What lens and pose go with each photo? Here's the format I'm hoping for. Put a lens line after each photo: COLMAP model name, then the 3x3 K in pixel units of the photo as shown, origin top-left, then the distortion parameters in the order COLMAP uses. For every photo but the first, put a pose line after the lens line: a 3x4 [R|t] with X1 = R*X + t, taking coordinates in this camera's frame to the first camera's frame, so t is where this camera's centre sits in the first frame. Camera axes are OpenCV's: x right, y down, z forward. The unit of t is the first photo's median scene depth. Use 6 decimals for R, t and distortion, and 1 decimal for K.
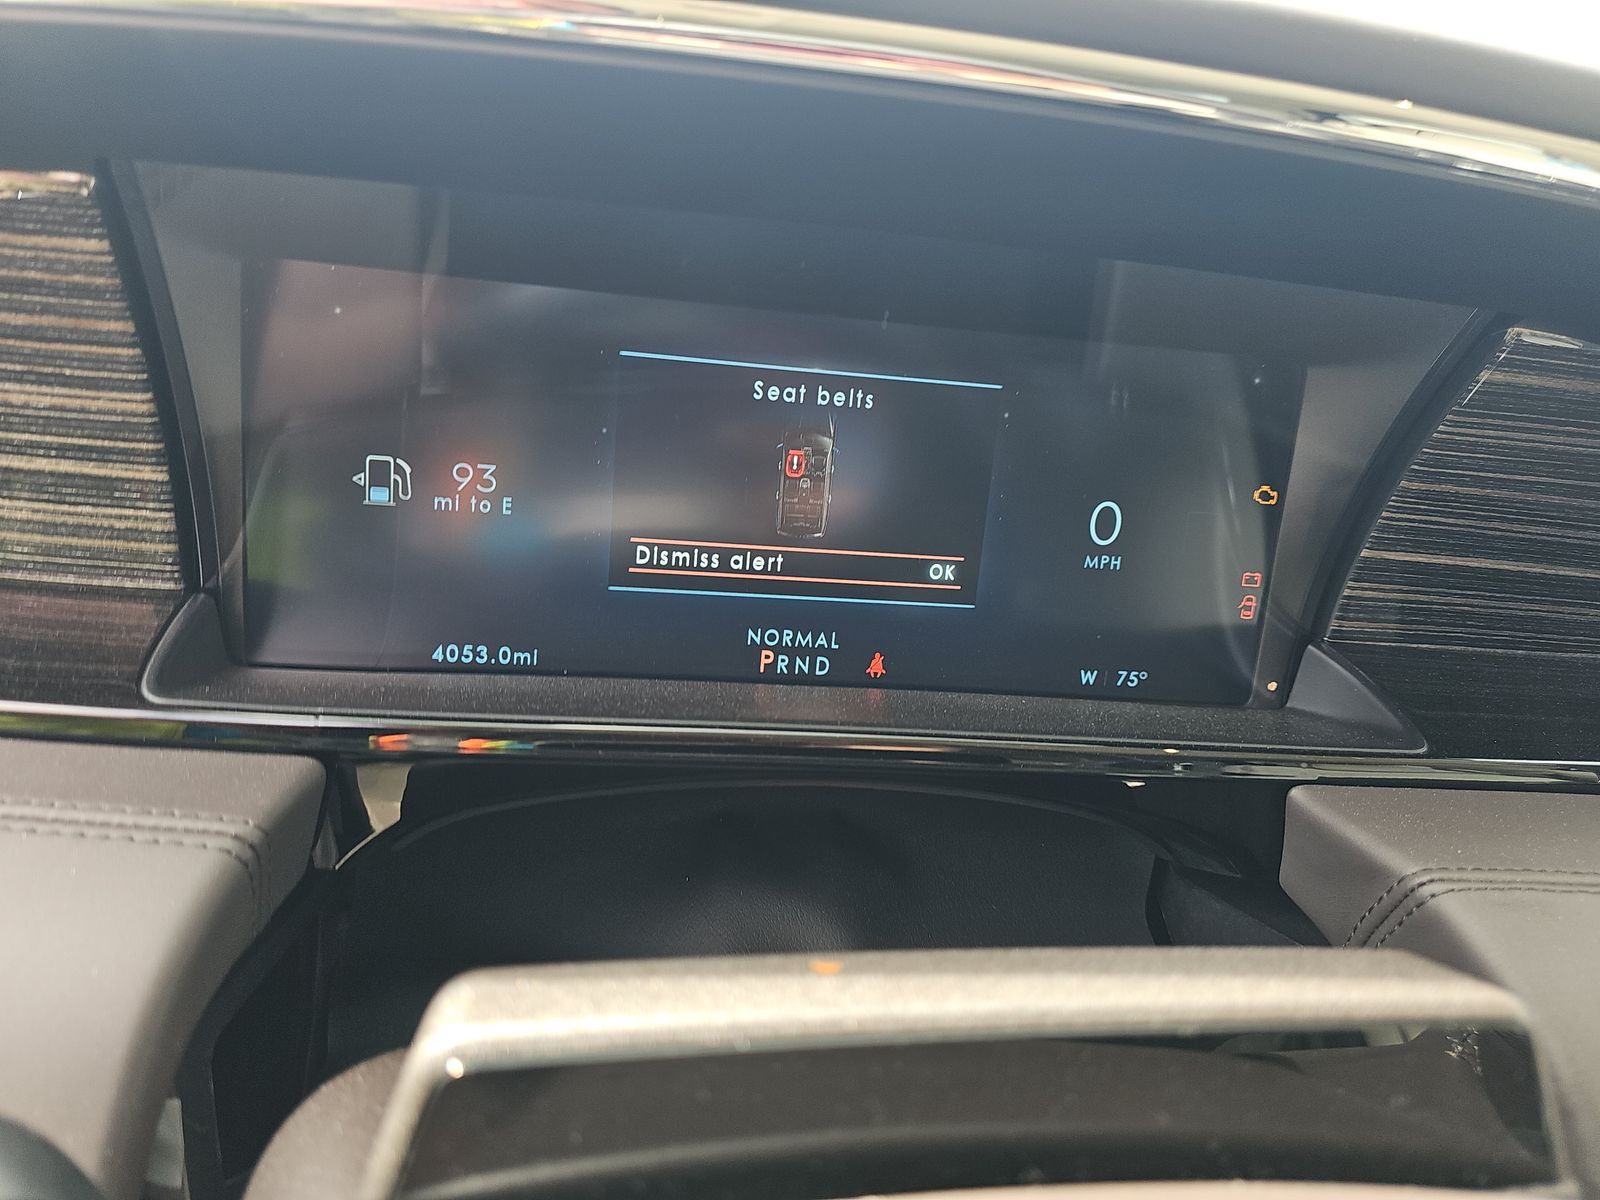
lens RADIAL K [[1056.7, 0, 800.0], [0, 1056.7, 600.0], [0, 0, 1]] dist [0.043025, -0.001001]
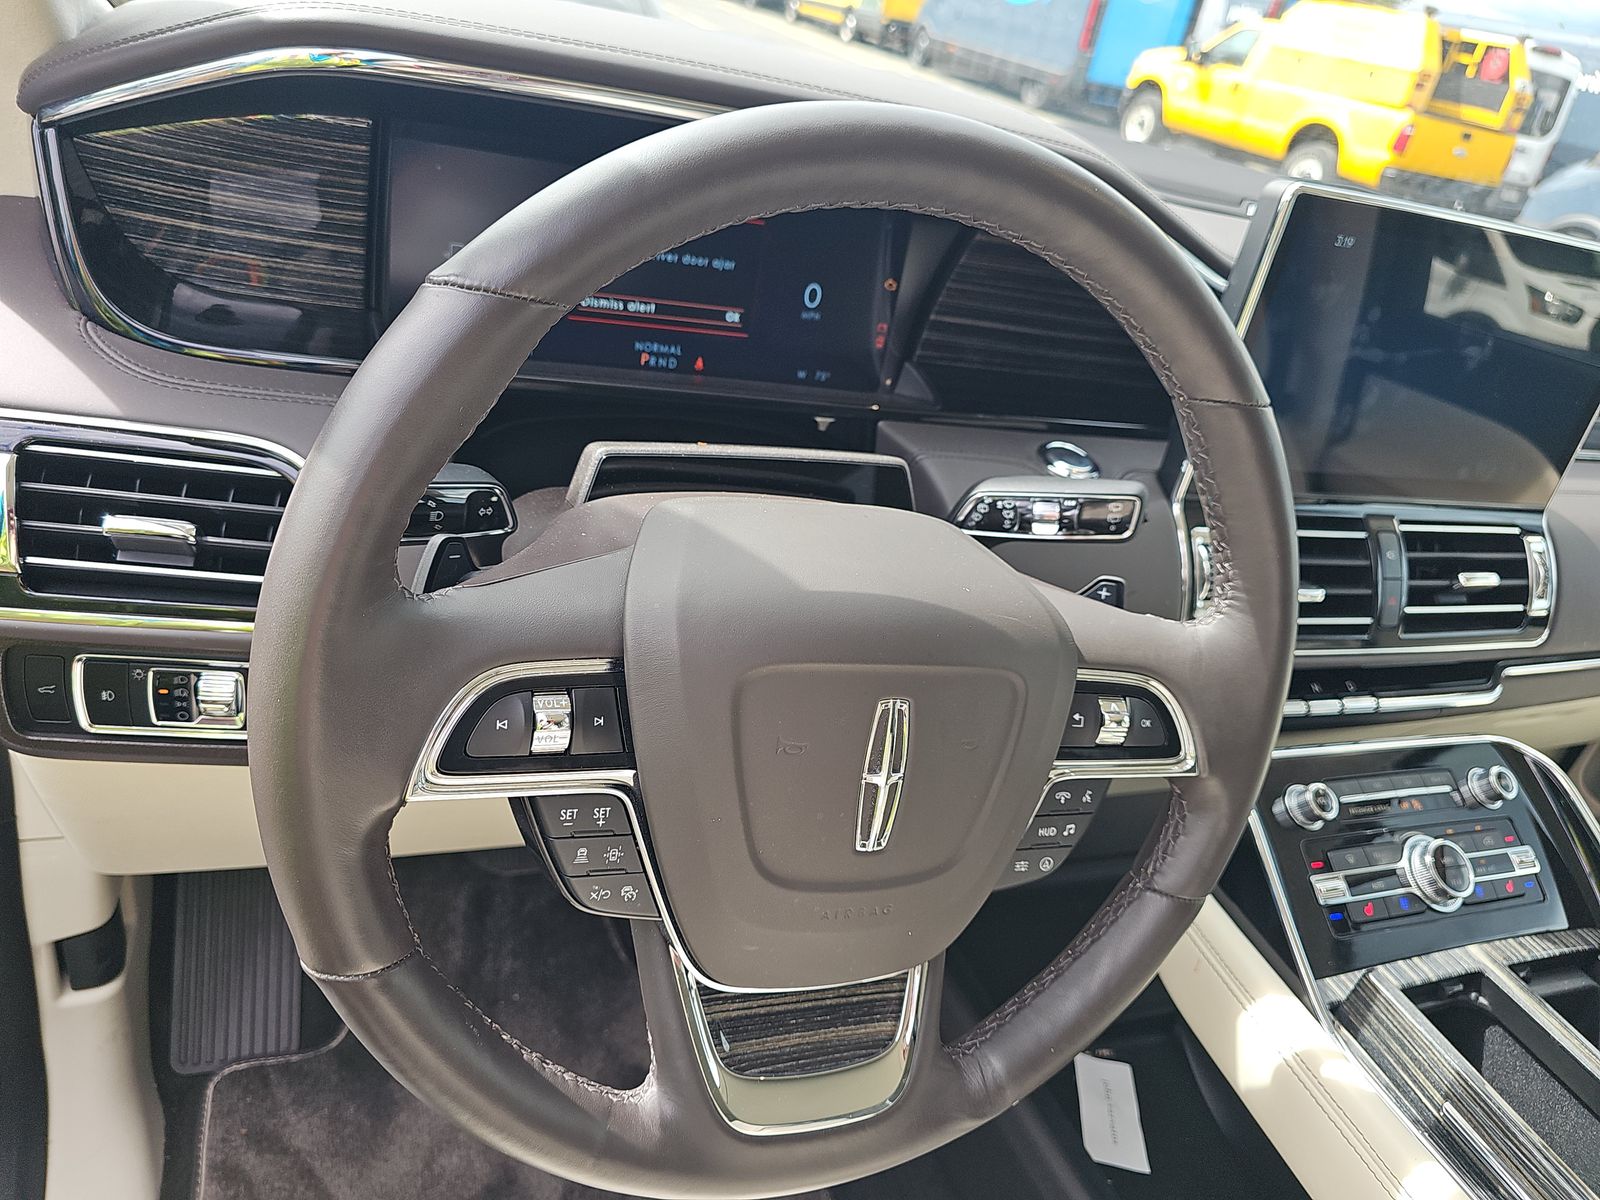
lens RADIAL K [[1024.0, 0, 800.0], [0, 1024.0, 600.0], [0, 0, 1]] dist [0.013071, -0.002179]
pose [[0.973110, -0.015973, 0.229786, -0.198283], [-0.042506, 0.968007, 0.247297, 0.006749], [-0.226384, -0.250415, 0.941298, -1.002213]]
